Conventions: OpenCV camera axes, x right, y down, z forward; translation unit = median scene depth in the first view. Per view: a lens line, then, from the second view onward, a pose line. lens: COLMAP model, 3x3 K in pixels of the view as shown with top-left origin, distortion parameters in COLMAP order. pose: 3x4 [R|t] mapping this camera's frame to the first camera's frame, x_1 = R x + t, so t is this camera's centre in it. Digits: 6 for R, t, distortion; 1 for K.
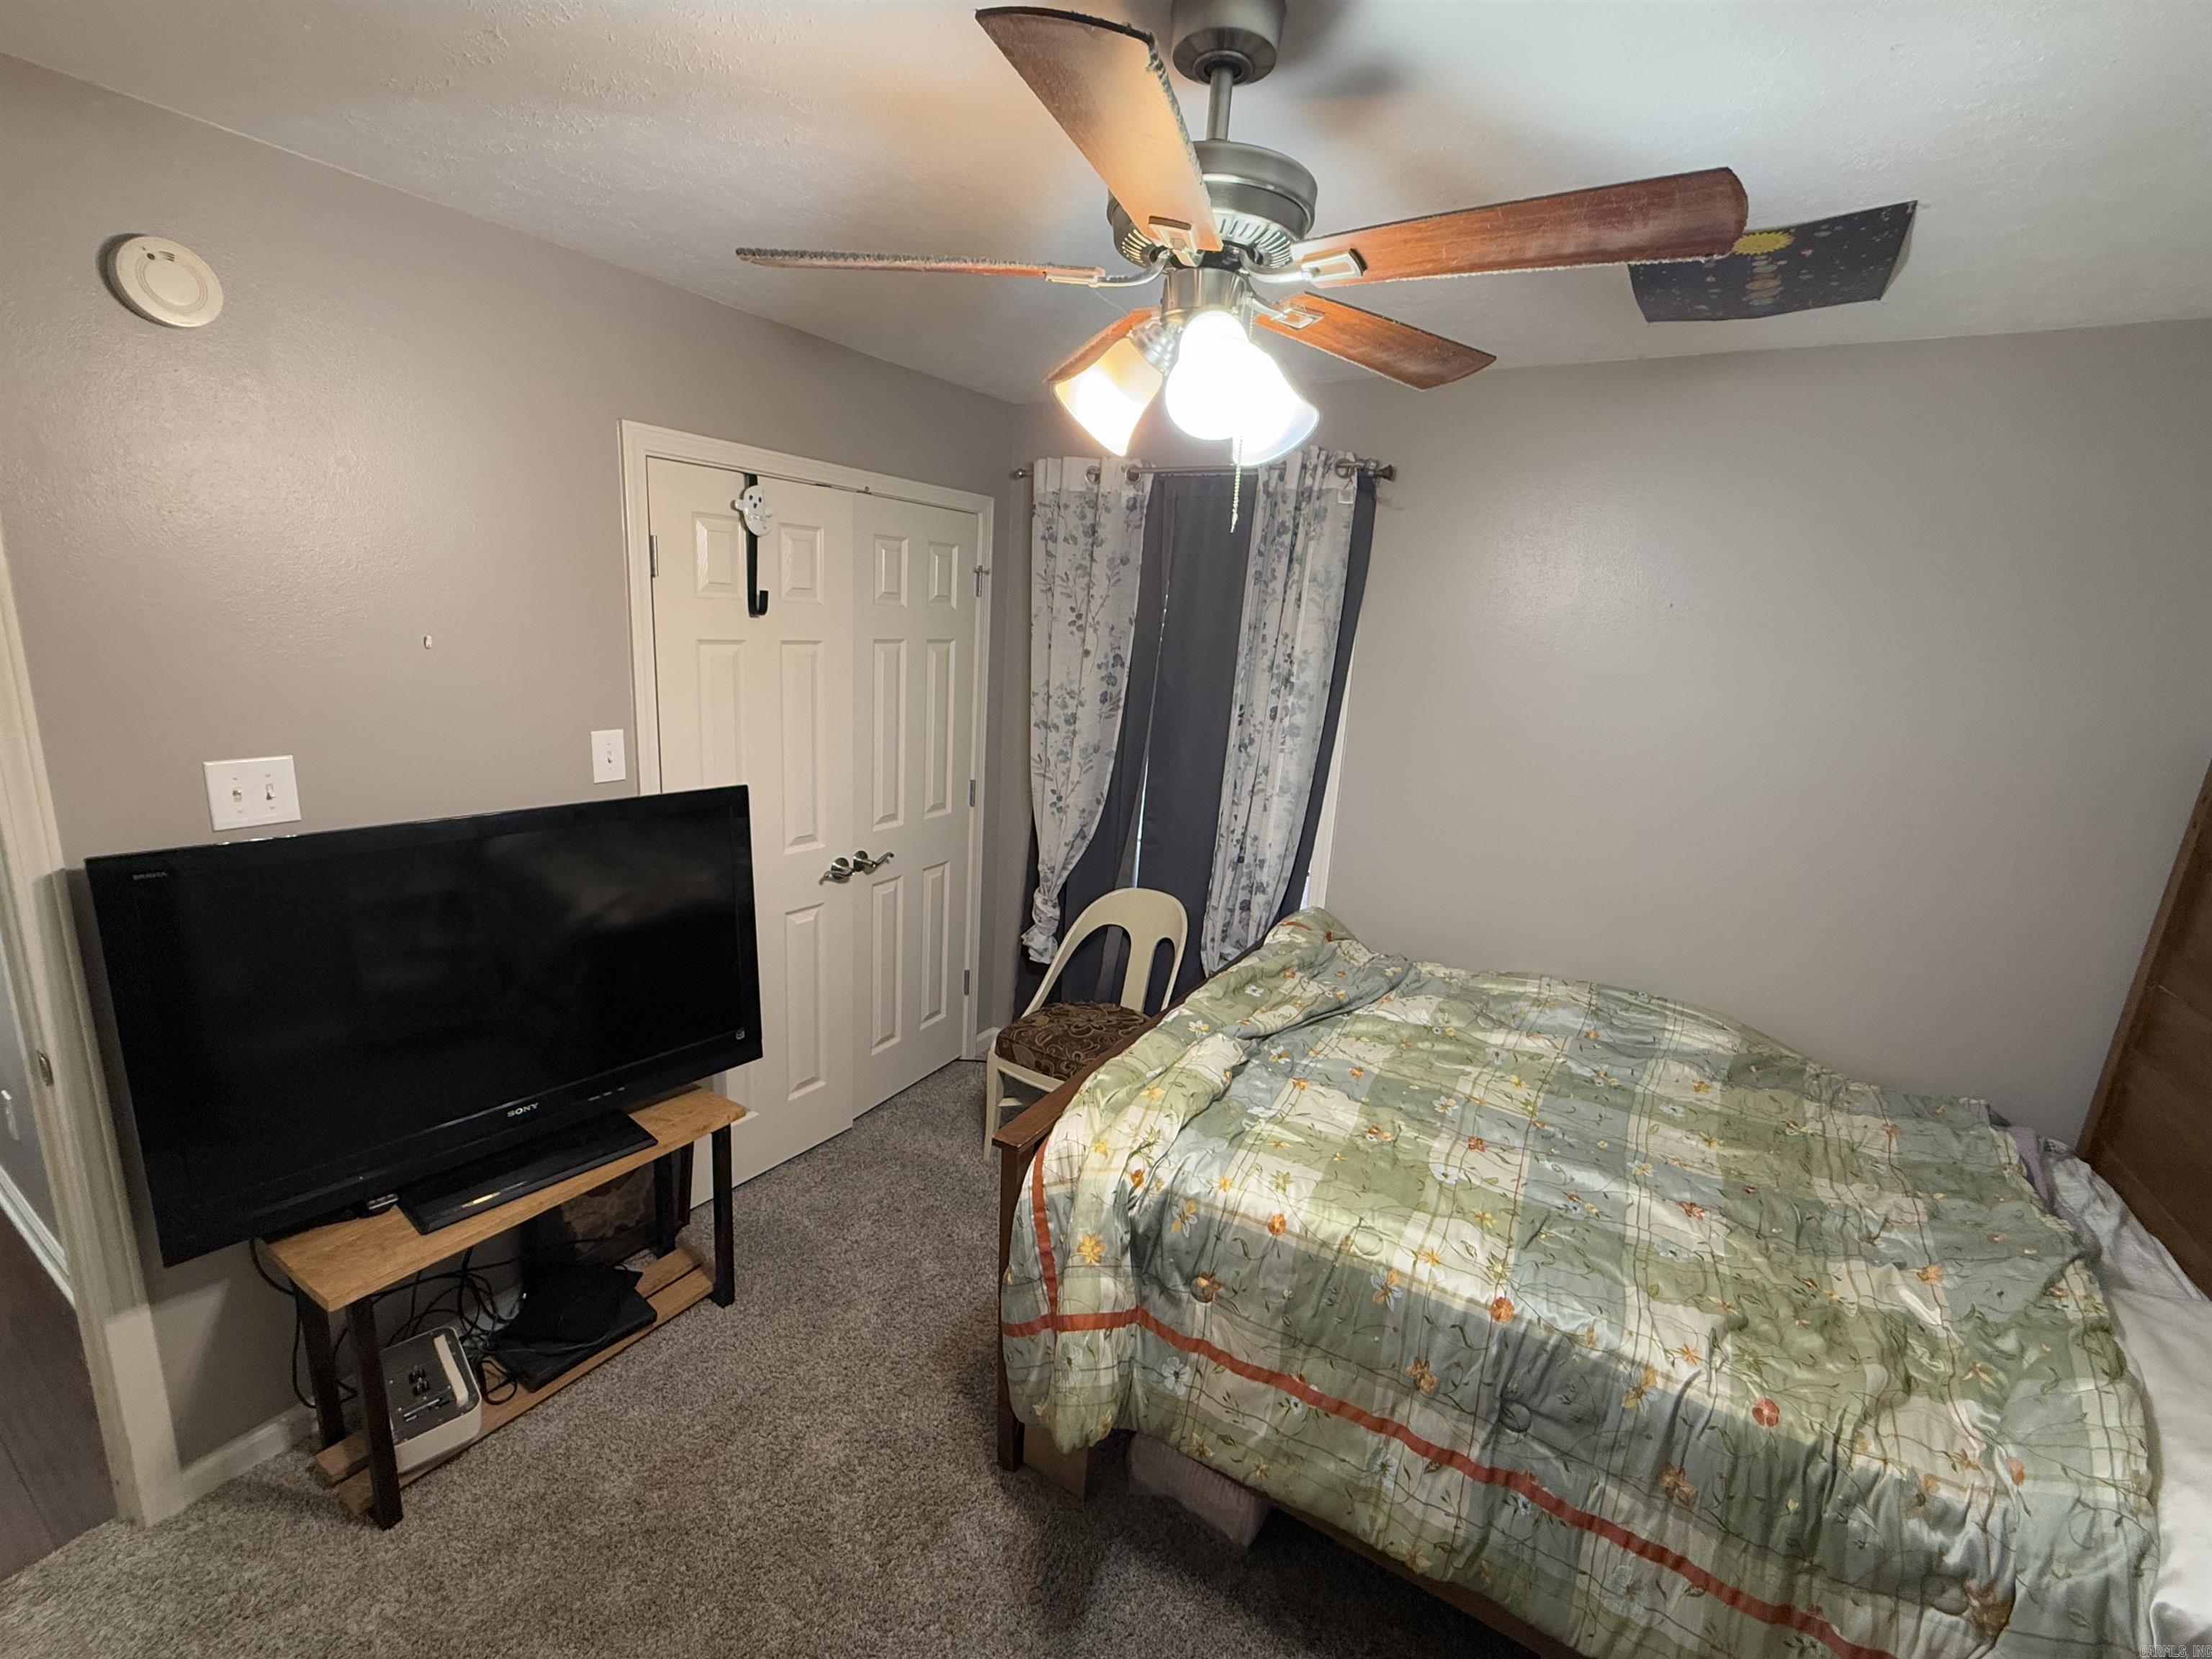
lens RADIAL K [[968.7, 0, 1113.9], [0, 968.7, 822.1], [0, 0, 1]] dist [0.001048, -0.000268]
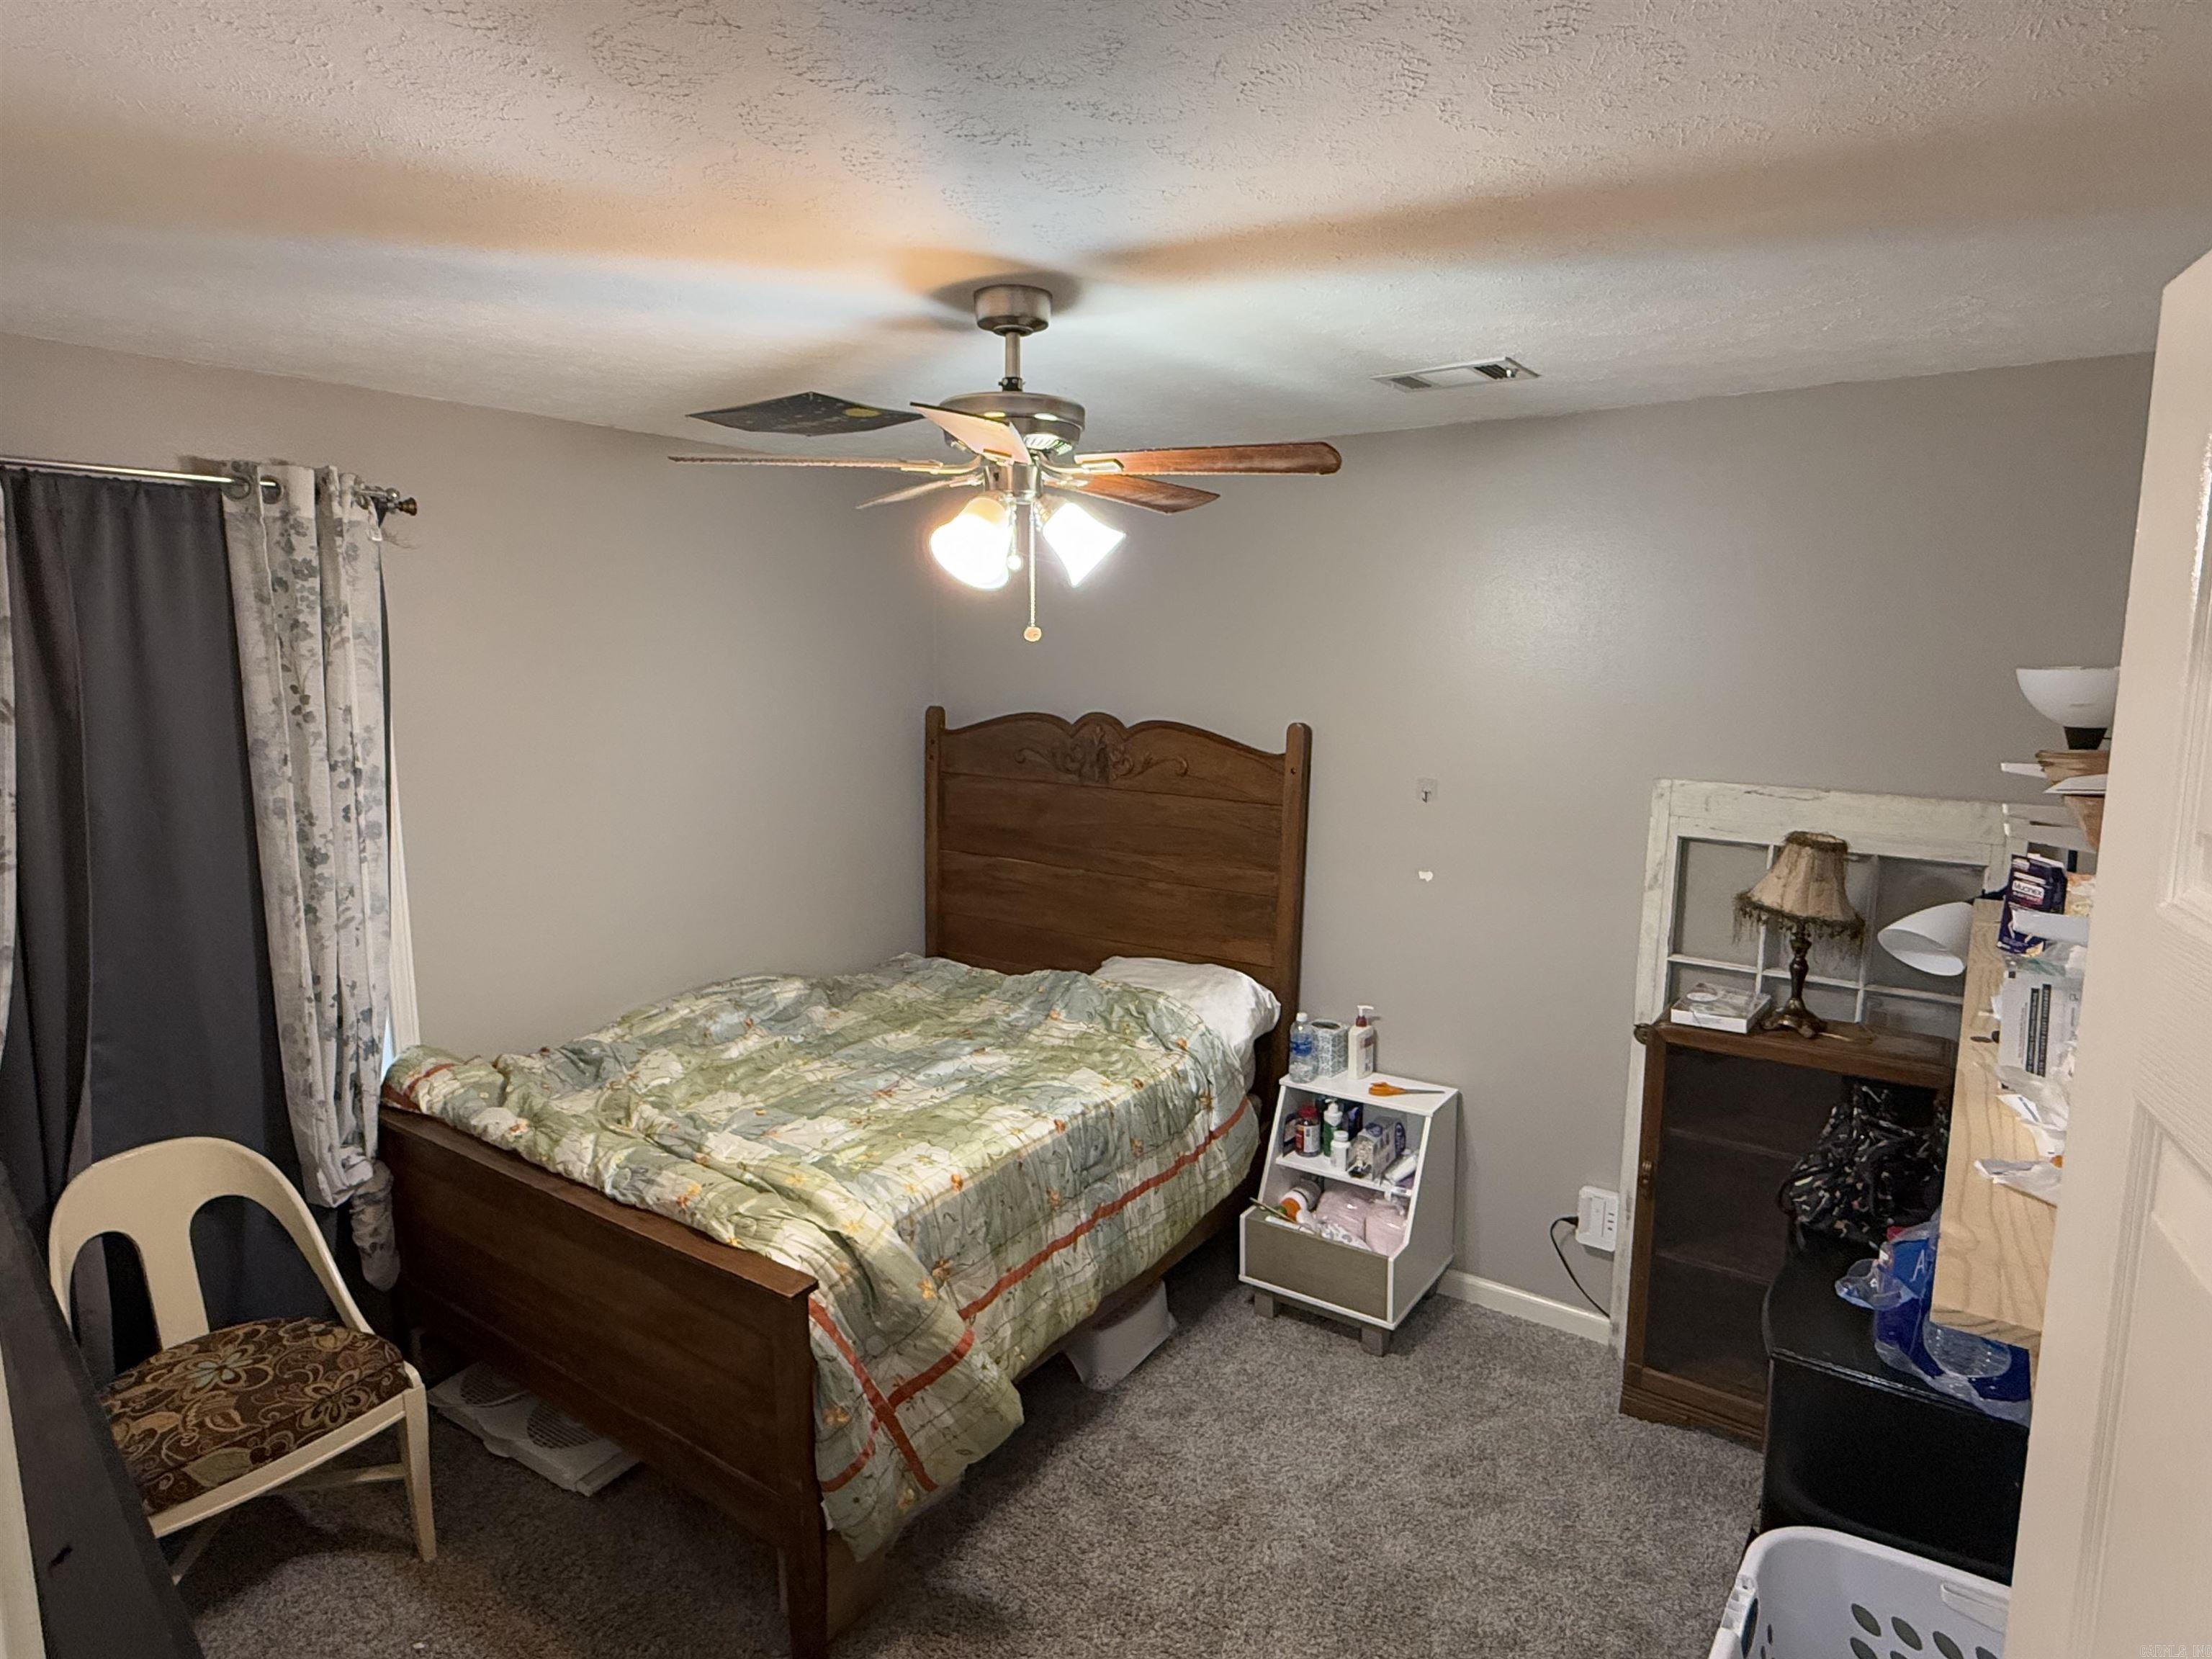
lens RADIAL K [[1238.0, 0, 1108.9], [0, 1238.0, 831.8], [0, 0, 1]] dist [0.002512, 0.000165]
pose [[0.053765, -0.202249, 0.977857, -1.045519], [0.221657, 0.957259, 0.185802, -0.207302], [-0.973641, 0.206760, 0.096297, 0.486262]]
